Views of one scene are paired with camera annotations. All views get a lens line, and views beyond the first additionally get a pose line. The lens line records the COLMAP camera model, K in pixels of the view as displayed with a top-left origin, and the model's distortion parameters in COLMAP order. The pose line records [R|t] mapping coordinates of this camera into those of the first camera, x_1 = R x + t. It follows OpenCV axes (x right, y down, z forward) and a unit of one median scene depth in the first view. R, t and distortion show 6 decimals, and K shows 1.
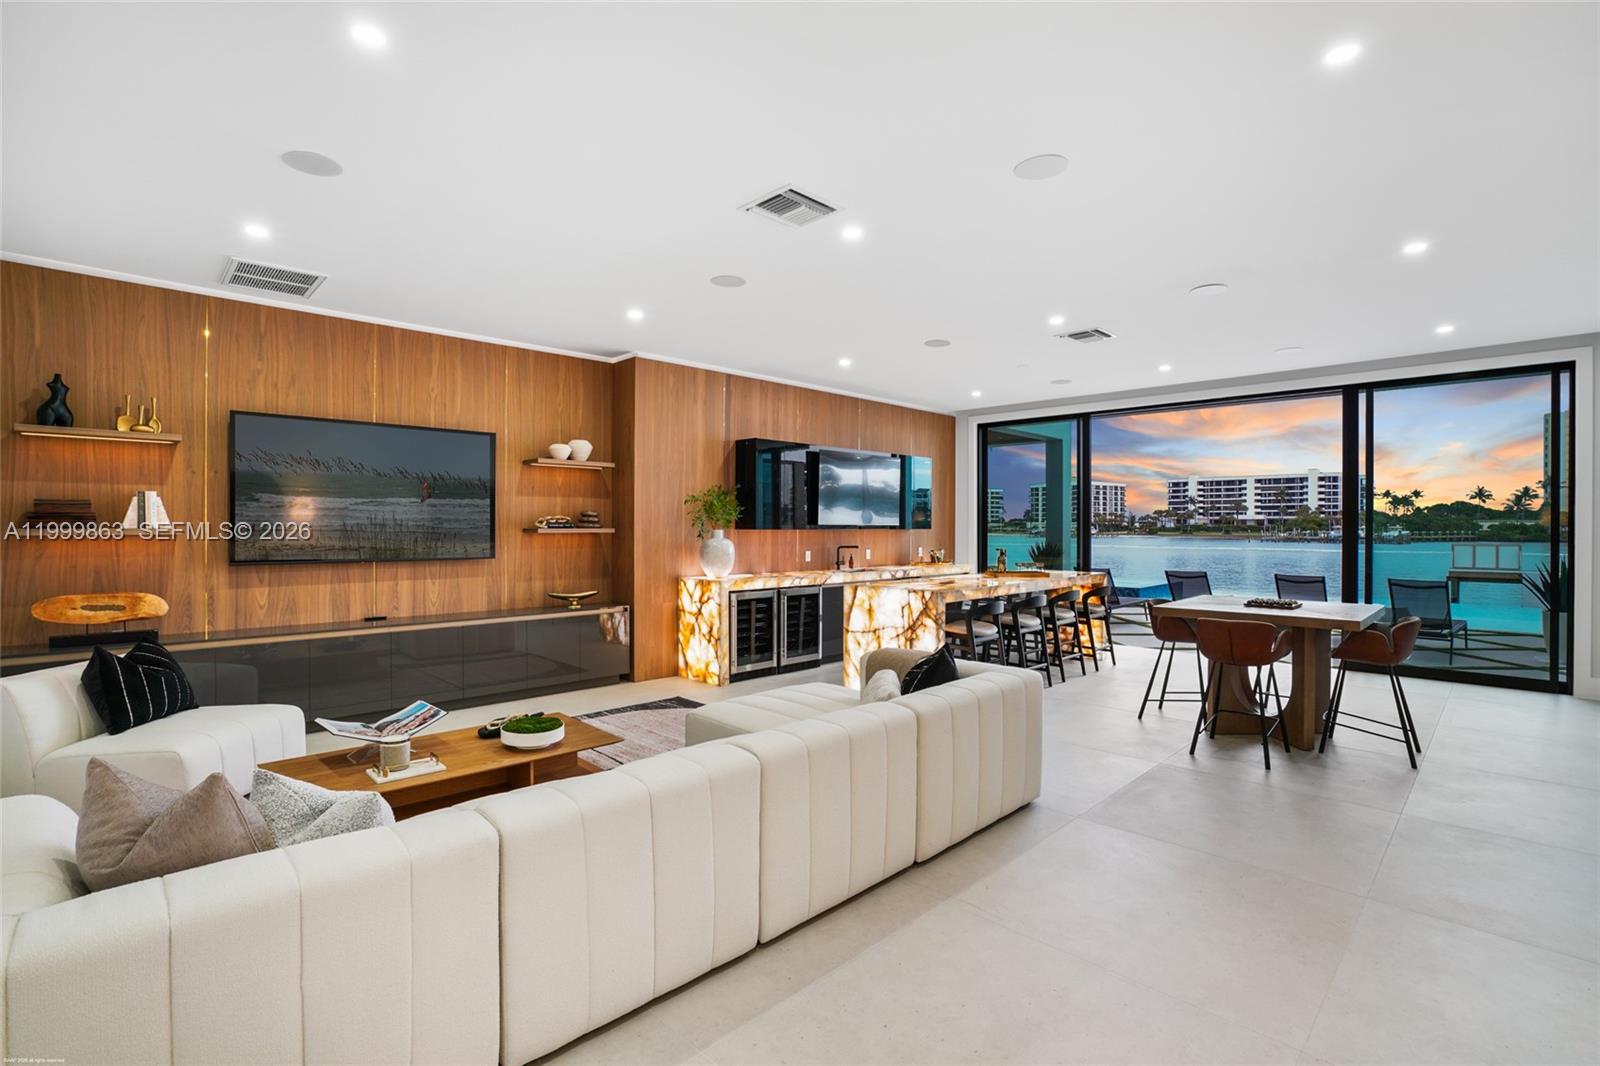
lens RADIAL K [[733.7, 0, 800.0], [0, 733.7, 533.0], [0, 0, 1]] dist [-0.011132, 0.000384]
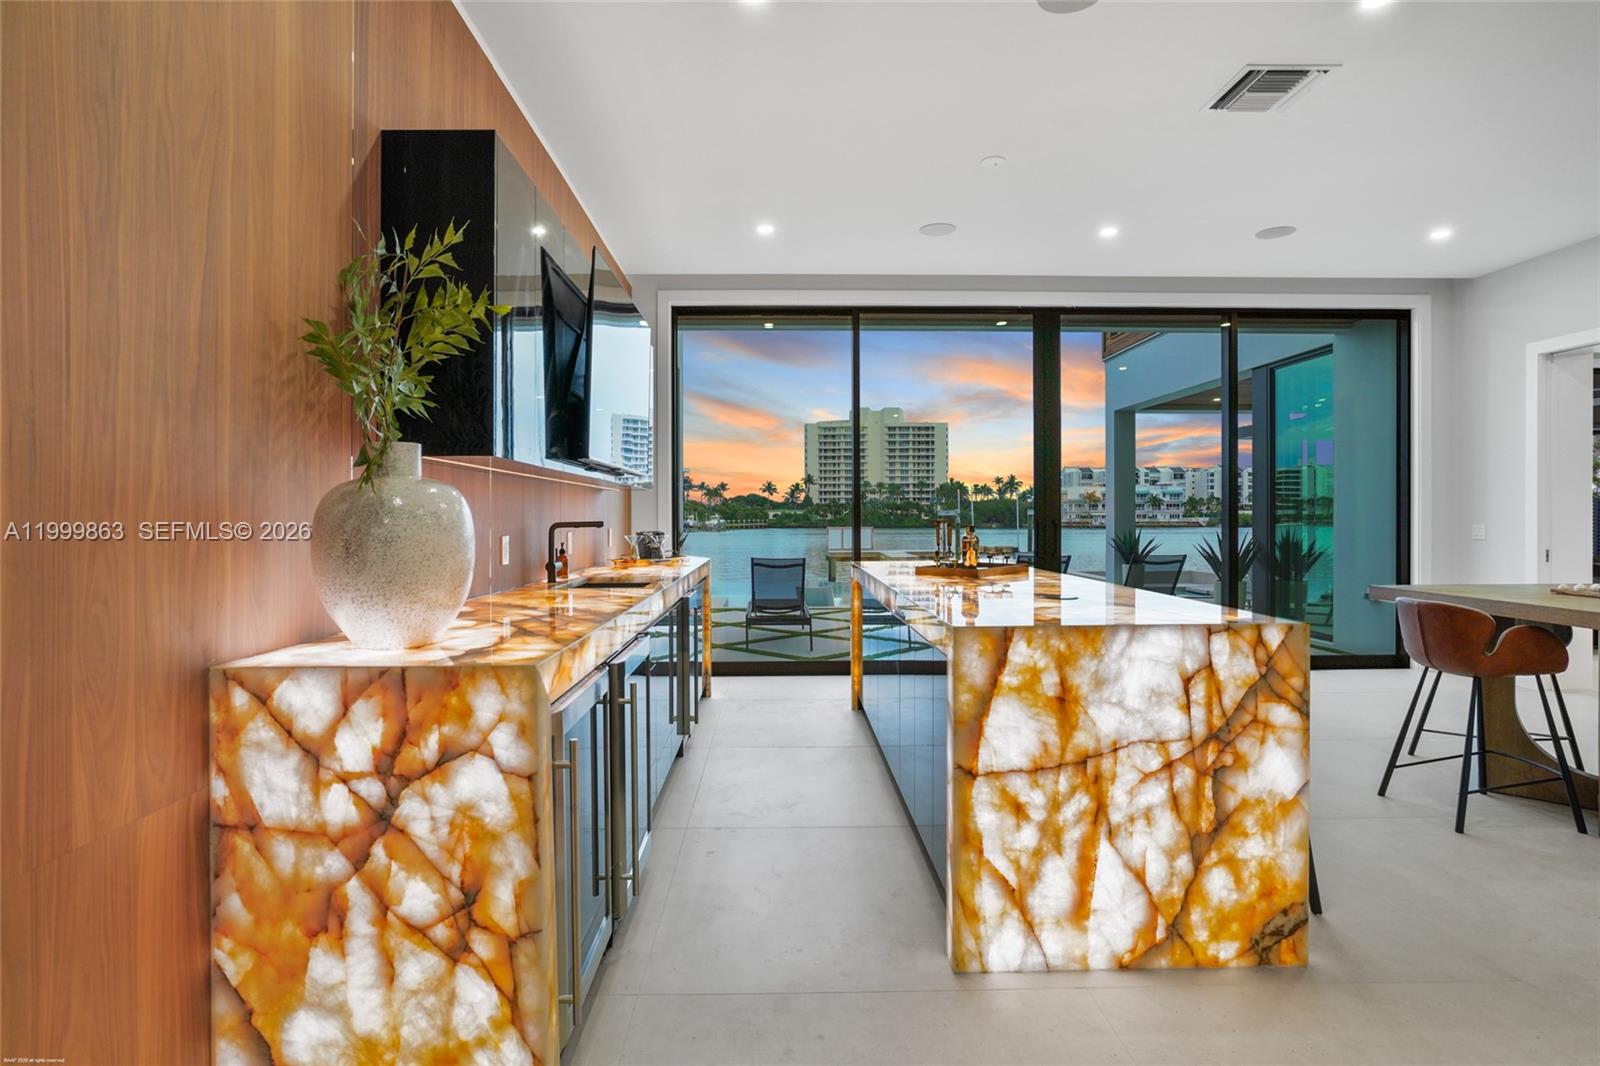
lens RADIAL K [[842.5, 0, 800.0], [0, 842.5, 533.0], [0, 0, 1]] dist [-0.017845, 0.000222]
pose [[0.690887, -0.018018, 0.722739, -0.226676], [0.011612, 0.999837, 0.013825, 0.023583], [-0.722870, -0.001159, 0.690983, 0.755010]]
